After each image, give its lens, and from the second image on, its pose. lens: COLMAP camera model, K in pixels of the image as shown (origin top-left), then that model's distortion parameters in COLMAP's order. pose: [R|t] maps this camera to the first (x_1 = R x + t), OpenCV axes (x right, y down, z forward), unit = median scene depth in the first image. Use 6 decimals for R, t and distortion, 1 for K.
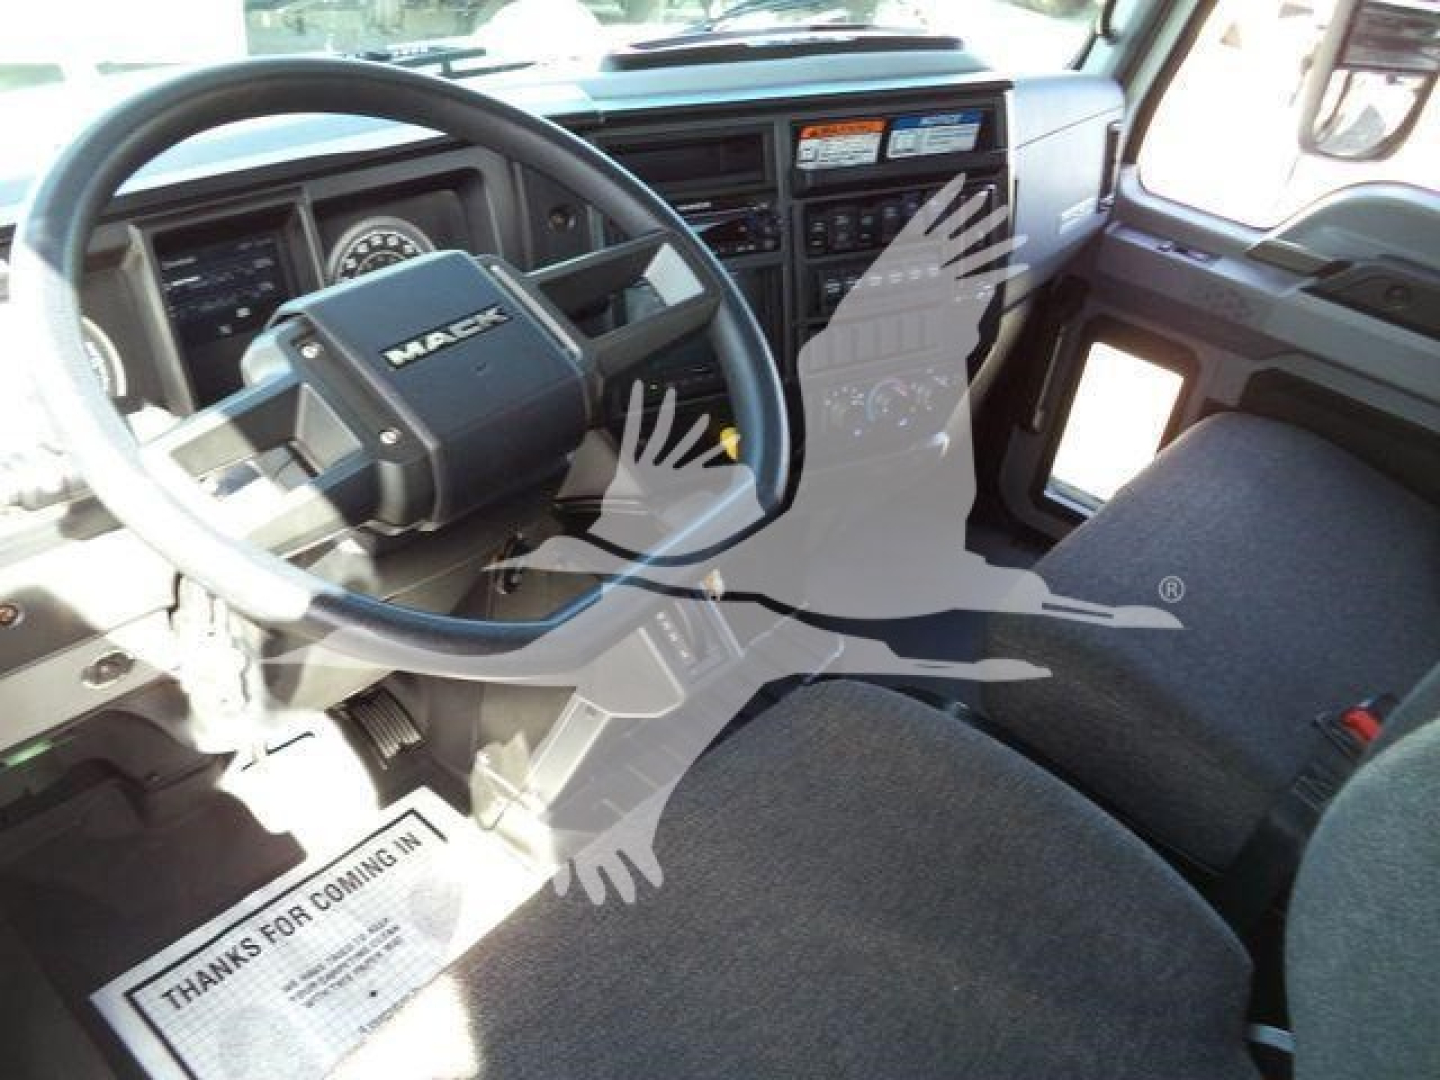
lens RADIAL K [[1169.0, 0, 720.0], [0, 1169.0, 540.0], [0, 0, 1]] dist [-0.014418, -0.006681]
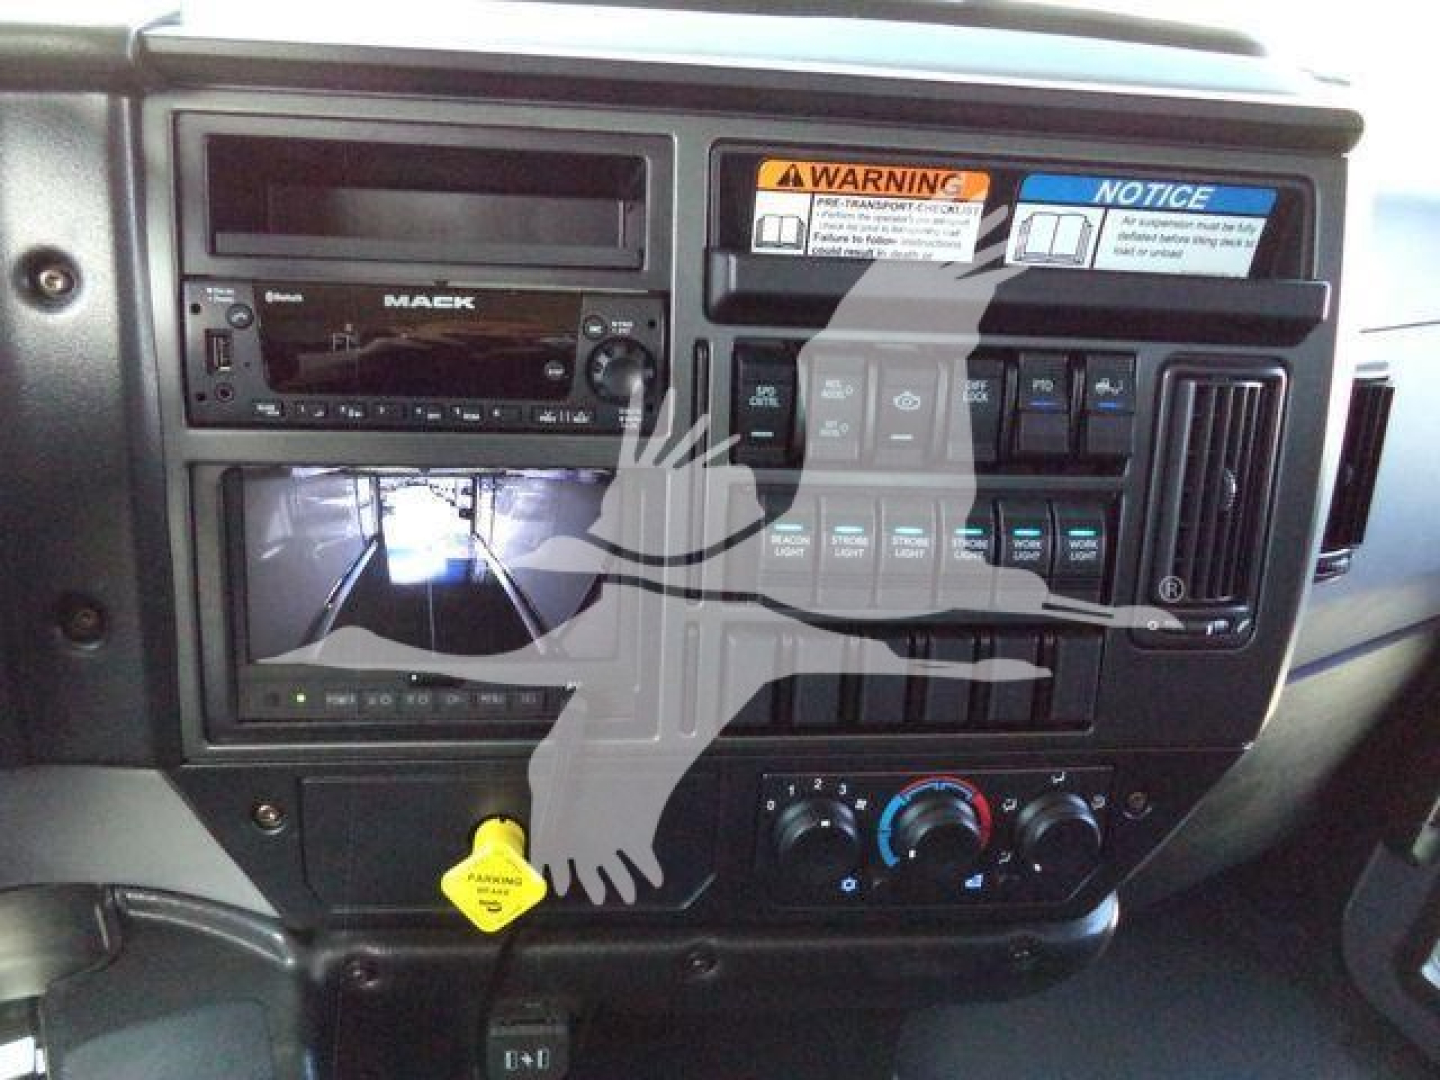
lens RADIAL K [[1180.6, 0, 700.9], [0, 1180.6, 546.3], [0, 0, 1]] dist [-0.006828, -0.095211]
pose [[0.917932, 0.172867, -0.357095, 0.214839], [-0.228901, 0.965925, -0.120805, -0.156894], [0.324044, 0.192631, 0.926223, 0.599411]]
